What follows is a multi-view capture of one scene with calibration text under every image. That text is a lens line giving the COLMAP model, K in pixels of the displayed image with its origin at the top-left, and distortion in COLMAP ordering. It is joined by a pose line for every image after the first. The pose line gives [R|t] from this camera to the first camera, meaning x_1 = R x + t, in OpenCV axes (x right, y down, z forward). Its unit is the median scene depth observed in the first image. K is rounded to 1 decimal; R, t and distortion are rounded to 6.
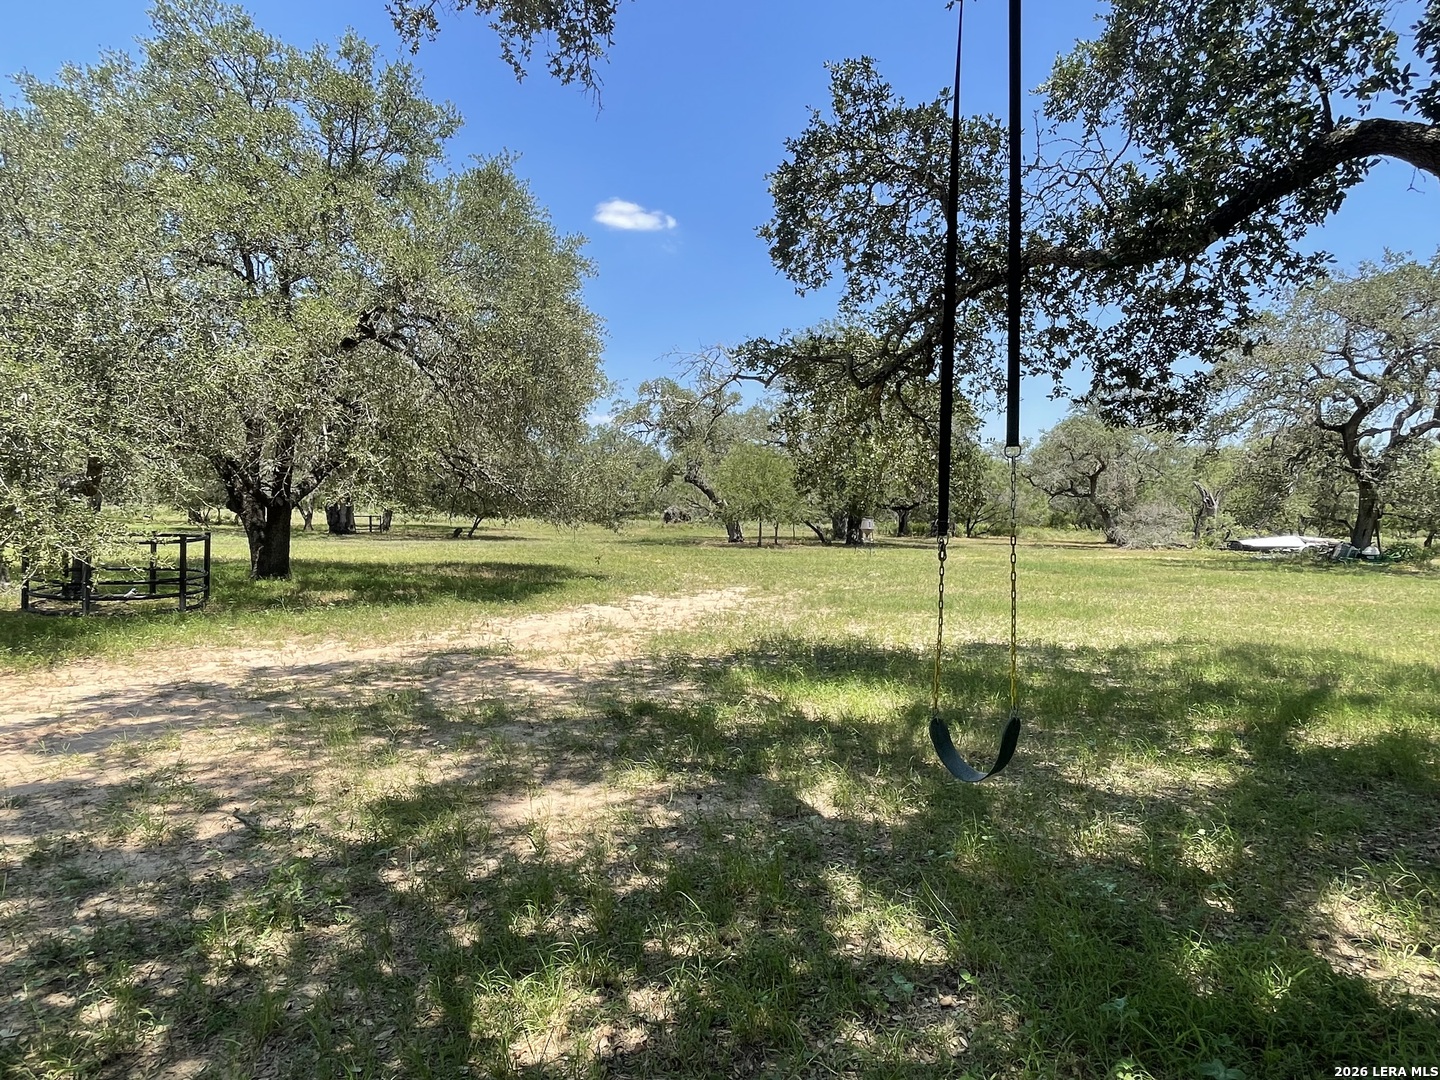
lens RADIAL K [[840.6, 0, 720.0], [0, 840.6, 540.0], [0, 0, 1]] dist [-0.023553, 0.000150]
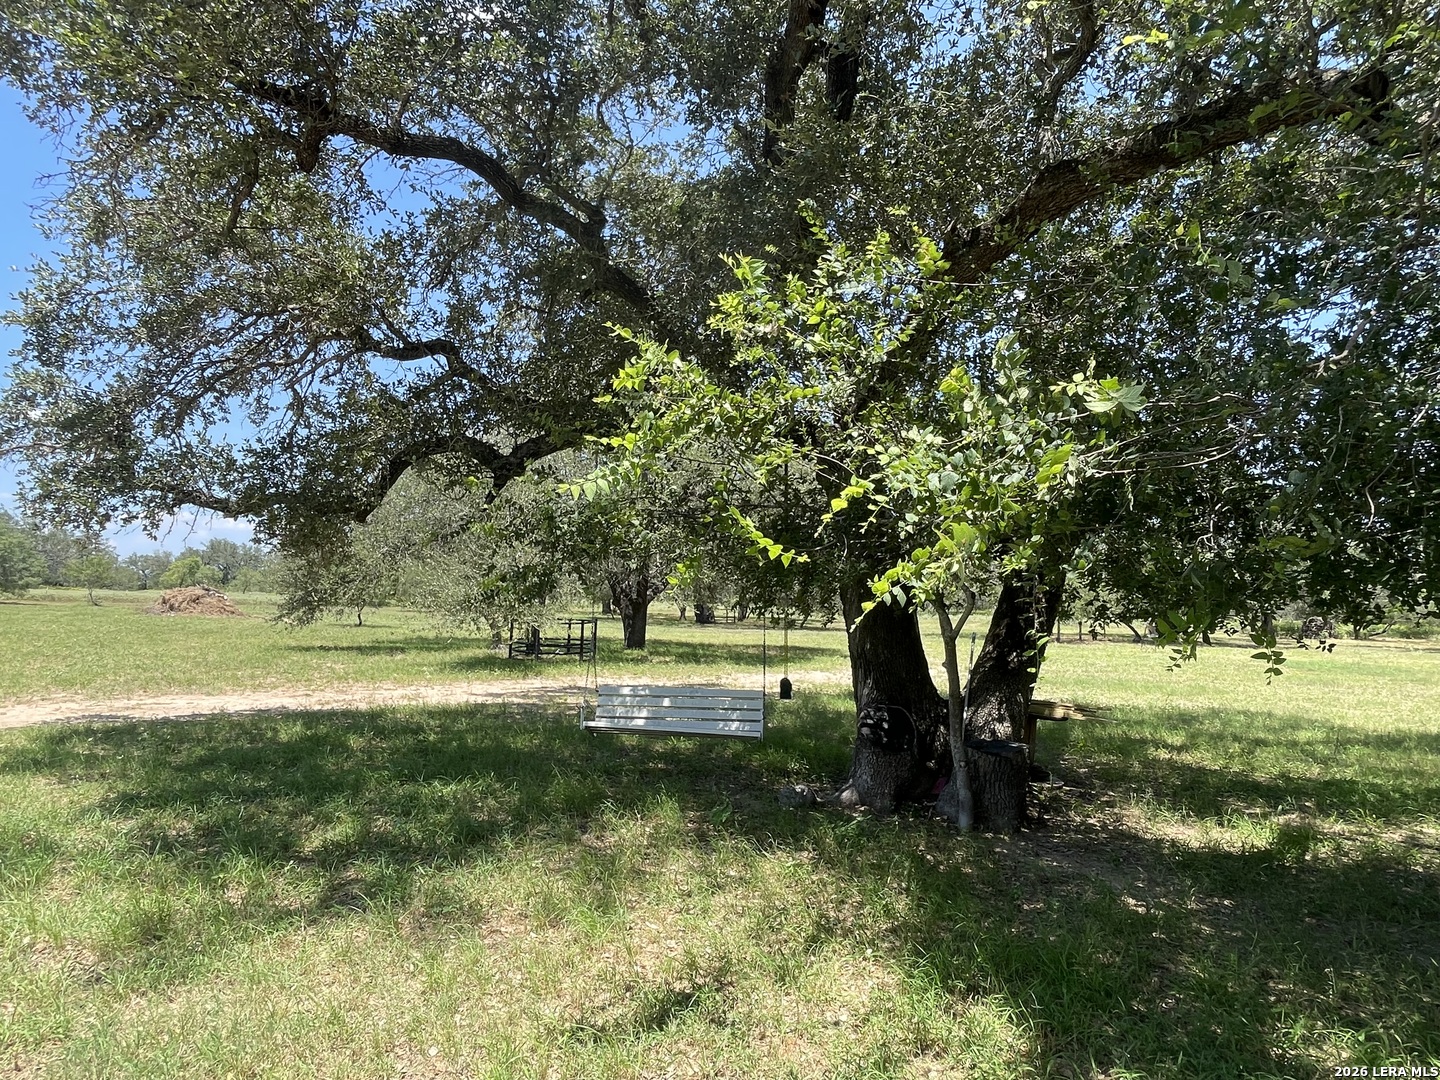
lens RADIAL K [[844.5, 0, 720.0], [0, 844.5, 540.0], [0, 0, 1]] dist [0.001108, 0.000472]
pose [[0.904321, -0.029251, -0.425850, 0.339164], [-0.018034, 0.994140, -0.106582, 0.009221], [0.426472, 0.104065, 0.898494, -0.447127]]
